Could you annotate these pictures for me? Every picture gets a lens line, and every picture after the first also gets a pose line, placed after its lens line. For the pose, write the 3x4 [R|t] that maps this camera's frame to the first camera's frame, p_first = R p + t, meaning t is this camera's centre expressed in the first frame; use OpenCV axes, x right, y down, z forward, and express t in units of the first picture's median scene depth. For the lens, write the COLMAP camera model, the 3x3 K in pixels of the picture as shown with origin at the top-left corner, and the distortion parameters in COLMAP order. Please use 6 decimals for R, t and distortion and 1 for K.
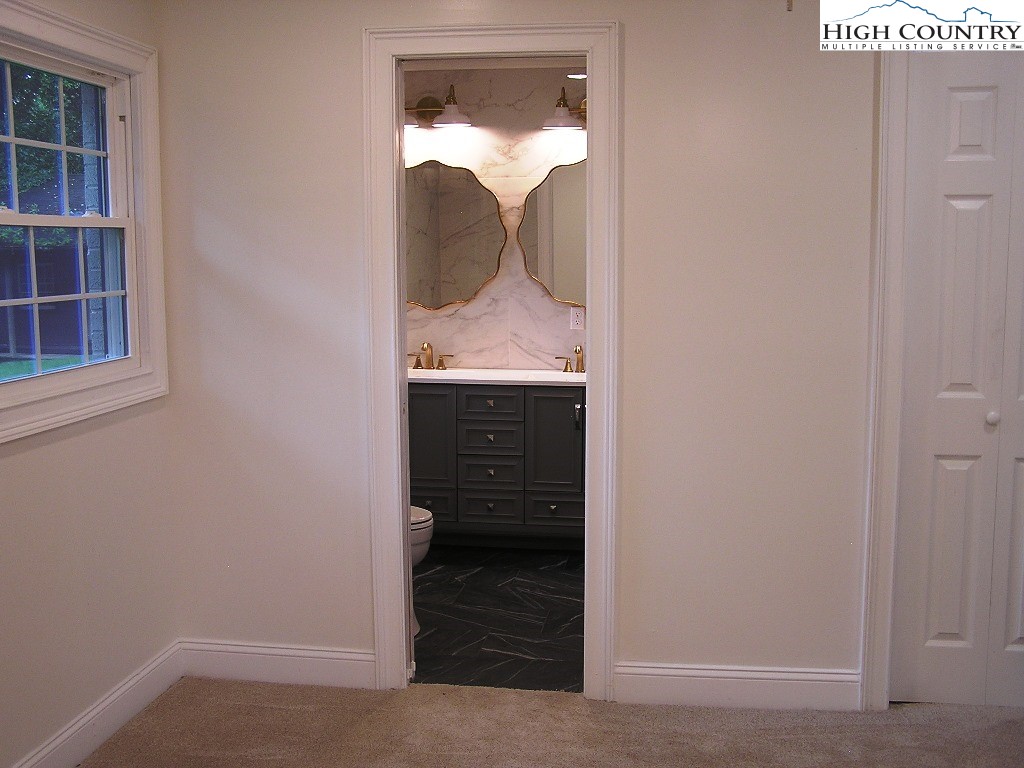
lens RADIAL K [[1161.8, 0, 514.5], [0, 1161.8, 384.1], [0, 0, 1]] dist [-0.110755, 0.000000]
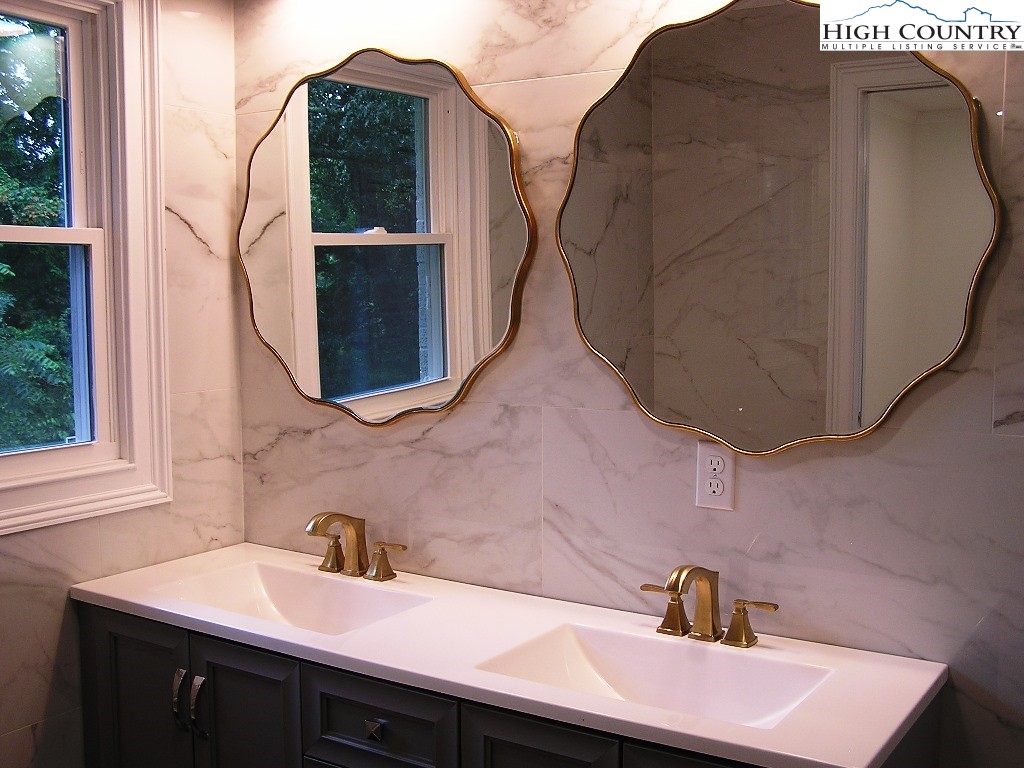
lens RADIAL K [[1161.8, 0, 508.5], [0, 1161.8, 380.3], [0, 0, 1]] dist [-0.110755, 0.000000]
pose [[0.919984, 0.035092, -0.390383, 0.128601], [-0.050316, 0.998317, -0.028836, -0.071305], [0.388714, 0.046171, 0.920201, 0.657794]]
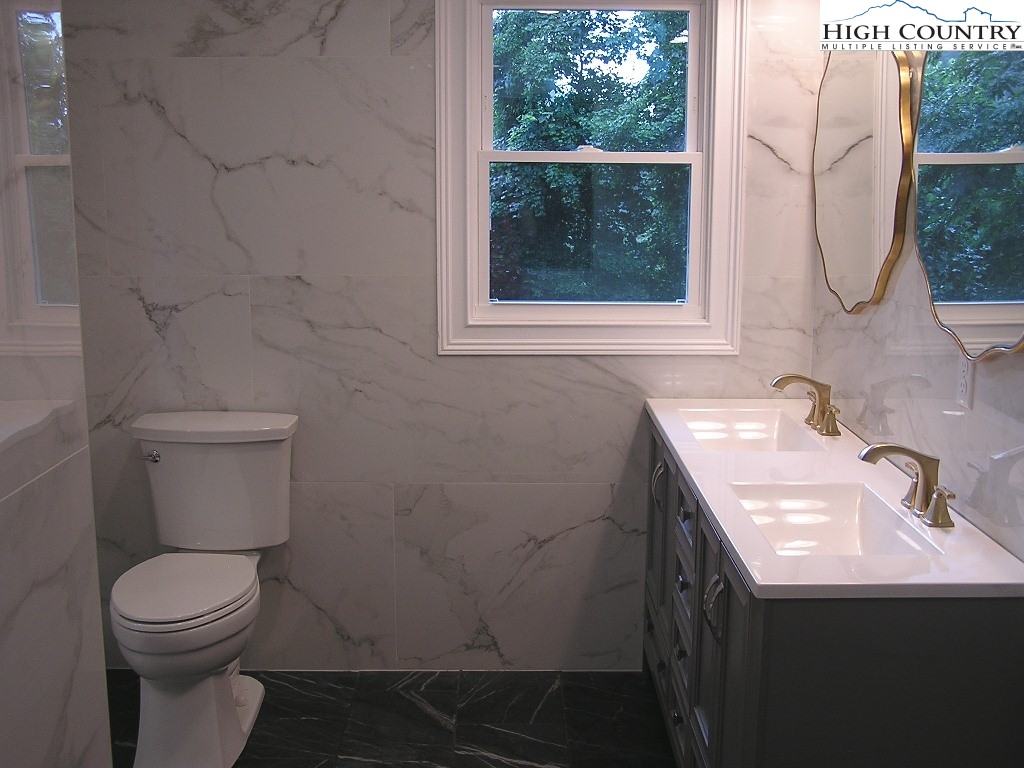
lens RADIAL K [[1161.8, 0, 510.0], [0, 1161.8, 386.7], [0, 0, 1]] dist [-0.110755, 0.000000]
pose [[0.163460, 0.175266, -0.970857, 0.390842], [-0.125972, 0.979745, 0.155661, -0.092350], [0.978474, 0.096857, 0.182227, 0.784666]]
